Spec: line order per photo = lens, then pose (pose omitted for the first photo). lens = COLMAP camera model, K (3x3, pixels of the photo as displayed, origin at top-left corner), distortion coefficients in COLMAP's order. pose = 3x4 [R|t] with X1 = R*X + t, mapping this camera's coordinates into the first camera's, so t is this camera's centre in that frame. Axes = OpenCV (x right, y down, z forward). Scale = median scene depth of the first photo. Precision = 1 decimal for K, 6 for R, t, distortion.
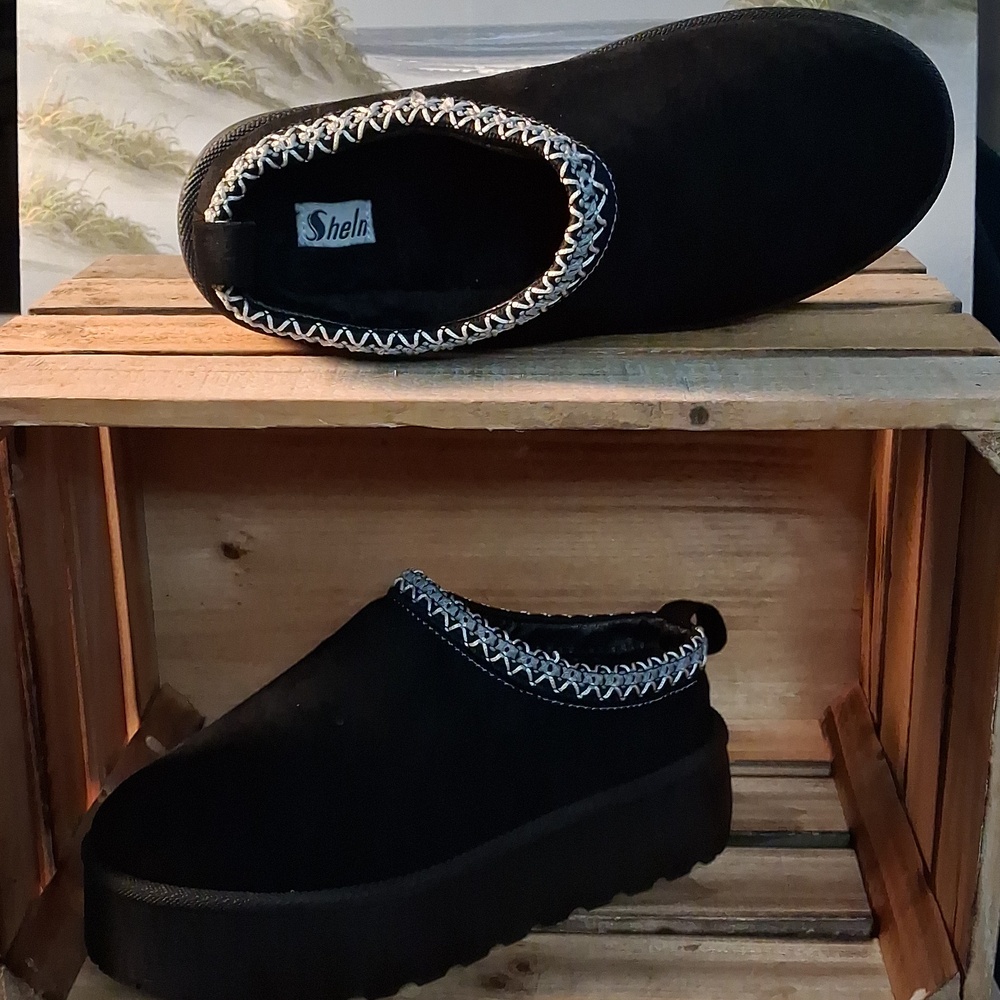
lens RADIAL K [[1689.3, 0, 481.4], [0, 1689.3, 501.1], [0, 0, 1]] dist [0.121067, 0.000000]
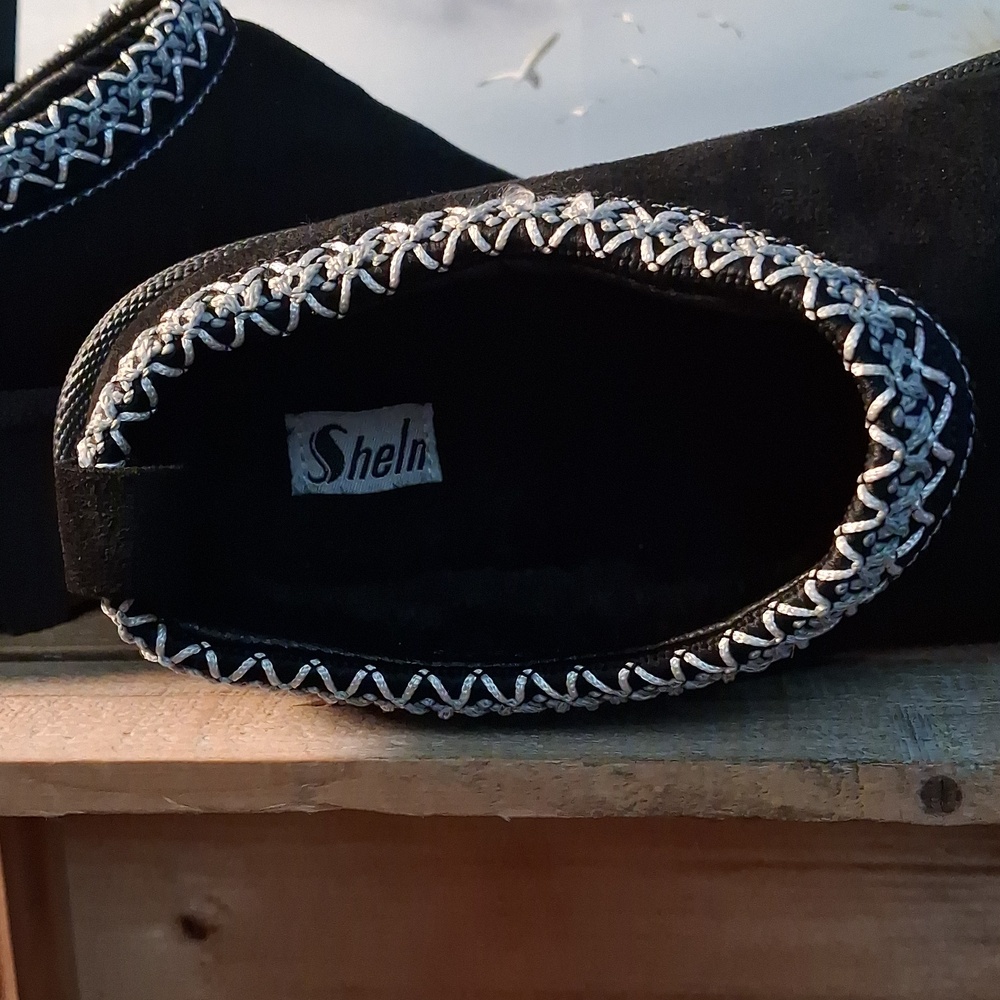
lens RADIAL K [[1689.3, 0, 506.1], [0, 1689.3, 502.4], [0, 0, 1]] dist [0.121067, 0.000000]
pose [[0.995990, -0.016132, -0.087997, 0.038506], [0.004344, 0.991169, -0.132532, -0.052220], [0.089358, 0.131618, 0.987265, 0.383329]]
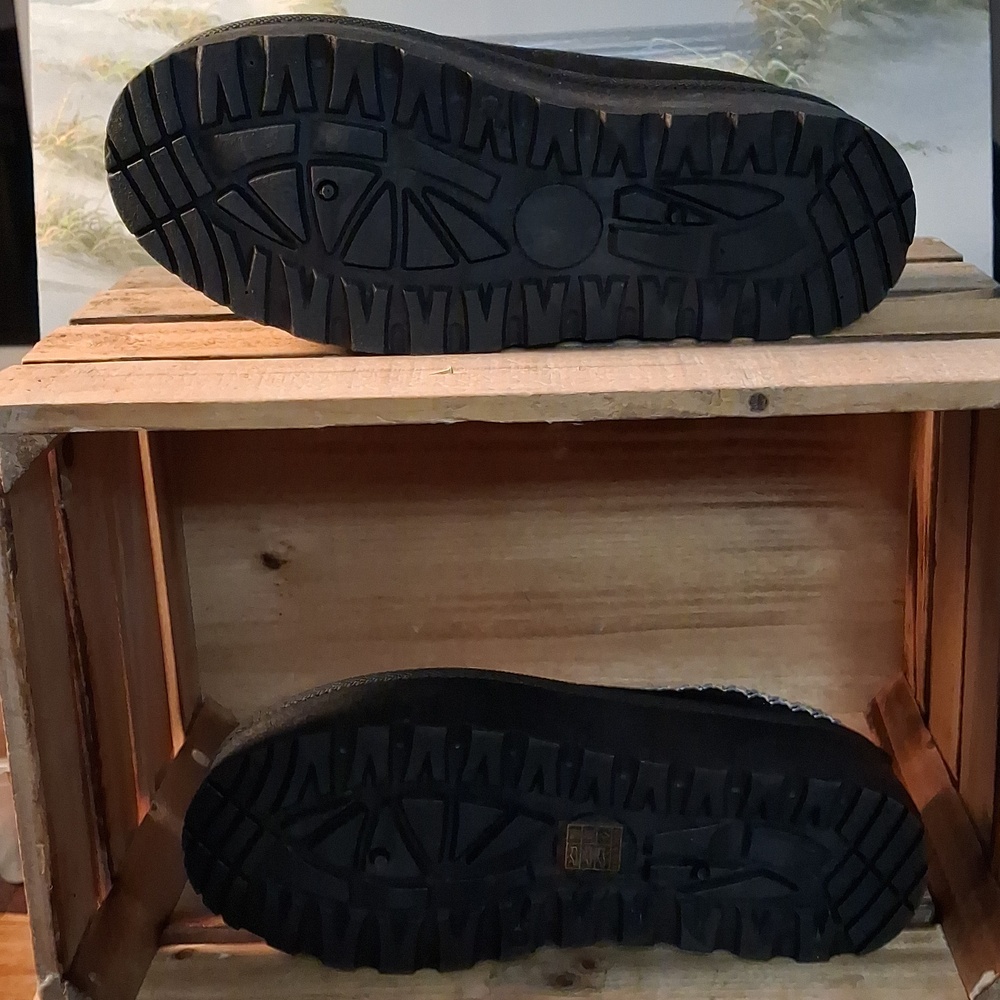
lens RADIAL K [[1689.3, 0, 518.2], [0, 1689.3, 502.5], [0, 0, 1]] dist [0.121067, 0.000000]
pose [[0.999294, -0.028853, 0.024057, -0.029809], [0.029152, 0.999500, -0.012206, 0.012911], [-0.023692, 0.012899, 0.999636, 0.001843]]
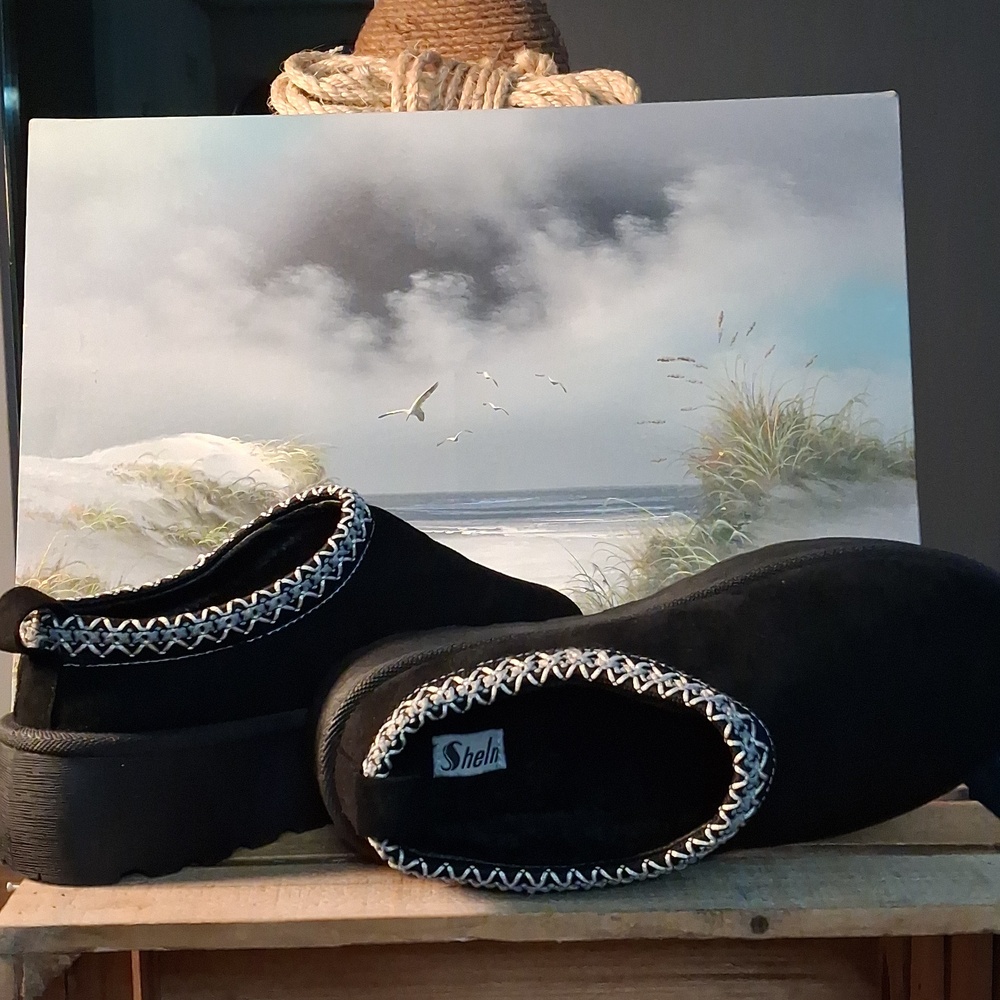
lens RADIAL K [[1689.3, 0, 503.6], [0, 1689.3, 471.8], [0, 0, 1]] dist [0.121067, 0.000000]
pose [[0.997278, -0.008561, 0.073231, -0.079346], [0.025558, 0.971793, -0.234447, -0.059866], [-0.069158, 0.235680, 0.969367, -0.061614]]
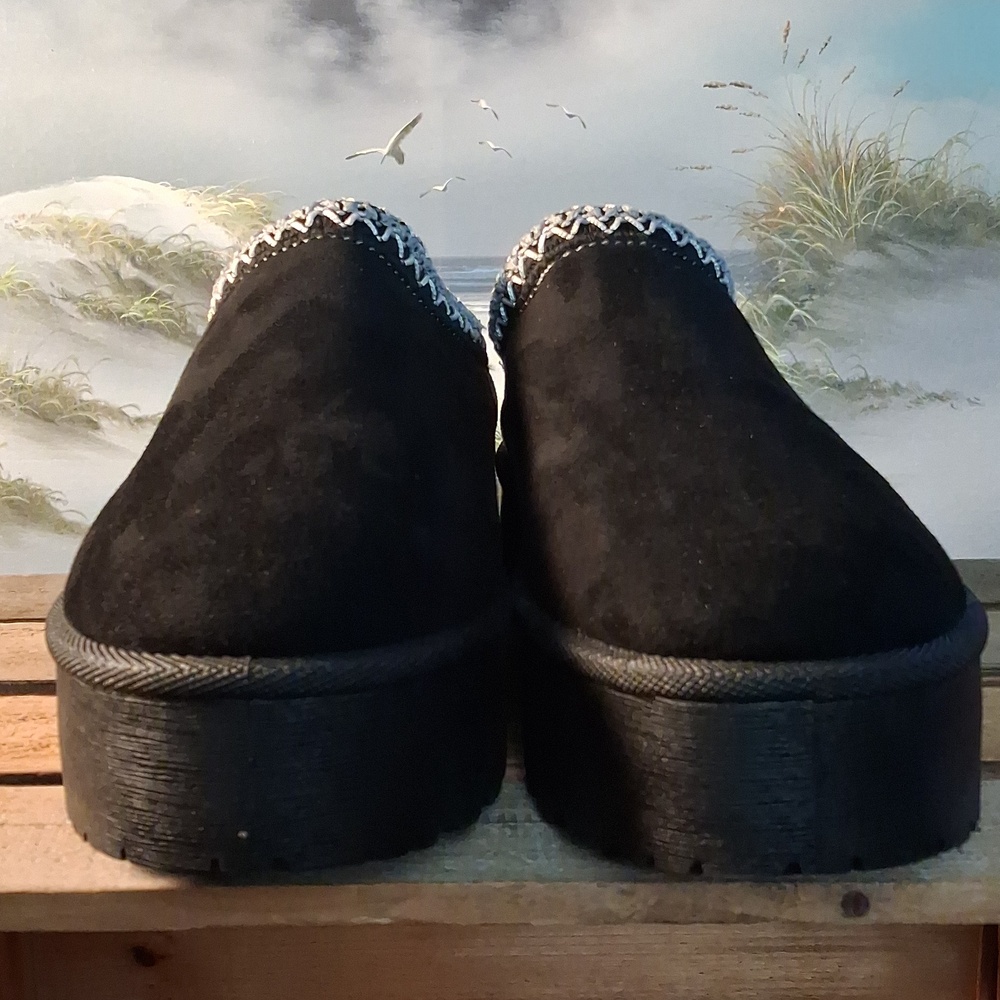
lens RADIAL K [[1689.3, 0, 507.1], [0, 1689.3, 507.5], [0, 0, 1]] dist [0.121067, 0.000000]
pose [[0.998386, -0.007309, 0.056314, -0.032706], [0.012688, 0.995323, -0.095762, -0.108063], [-0.055351, 0.096322, 0.993810, 0.251320]]
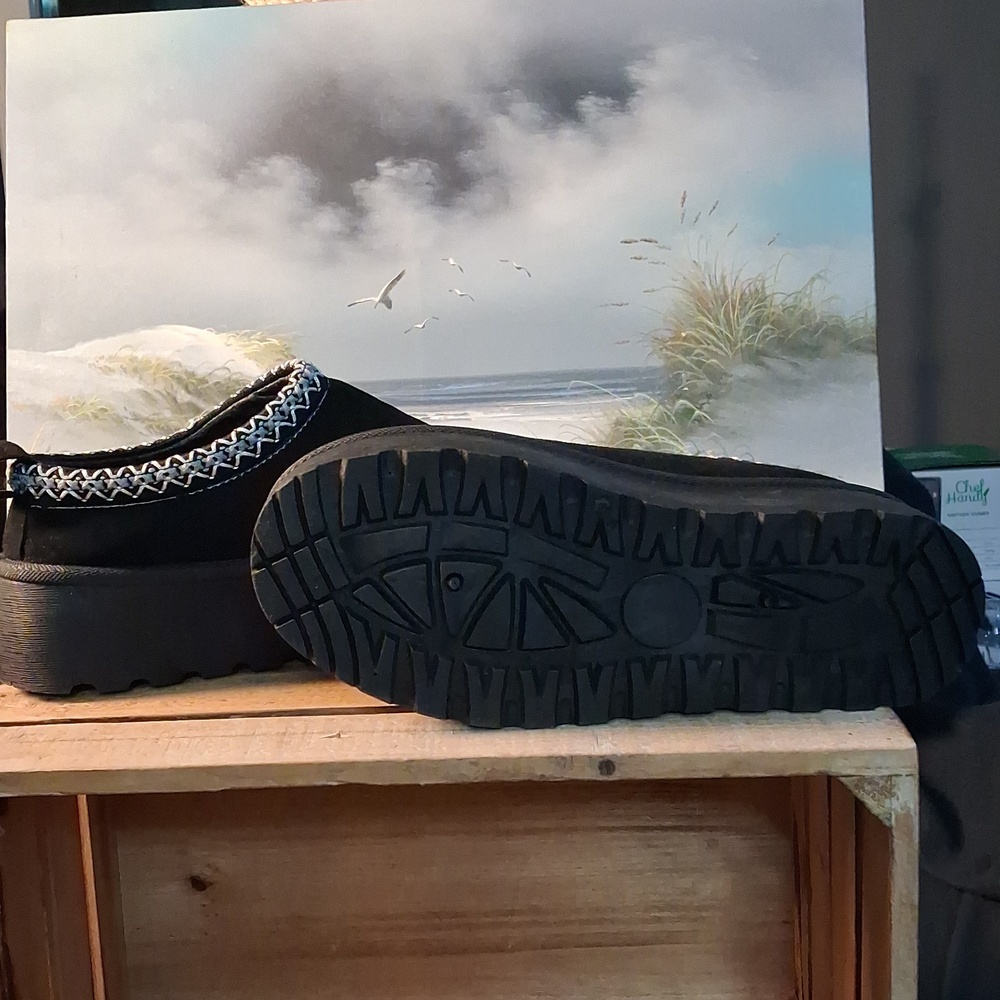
lens RADIAL K [[1689.3, 0, 482.6], [0, 1689.3, 512.3], [0, 0, 1]] dist [0.121067, 0.000000]
pose [[0.999496, -0.030199, 0.009820, 0.030406], [0.031339, 0.987967, -0.151457, -0.037874], [-0.005128, 0.151688, 0.988415, -0.107011]]
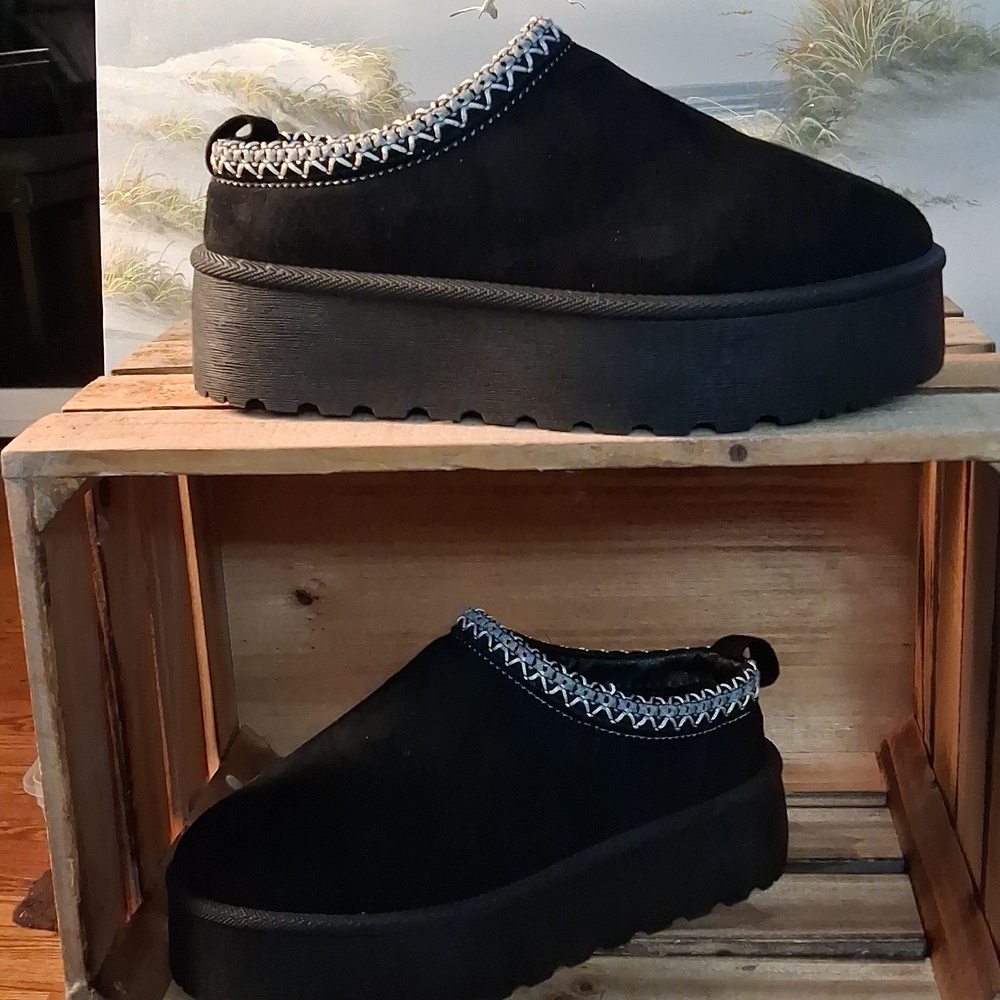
lens RADIAL K [[1689.3, 0, 499.2], [0, 1689.3, 506.1], [0, 0, 1]] dist [0.121067, 0.000000]
pose [[0.999181, -0.019137, -0.035659, 0.012590], [0.017894, 0.999233, -0.034843, 0.013132], [0.036298, 0.034176, 0.998756, -0.048550]]
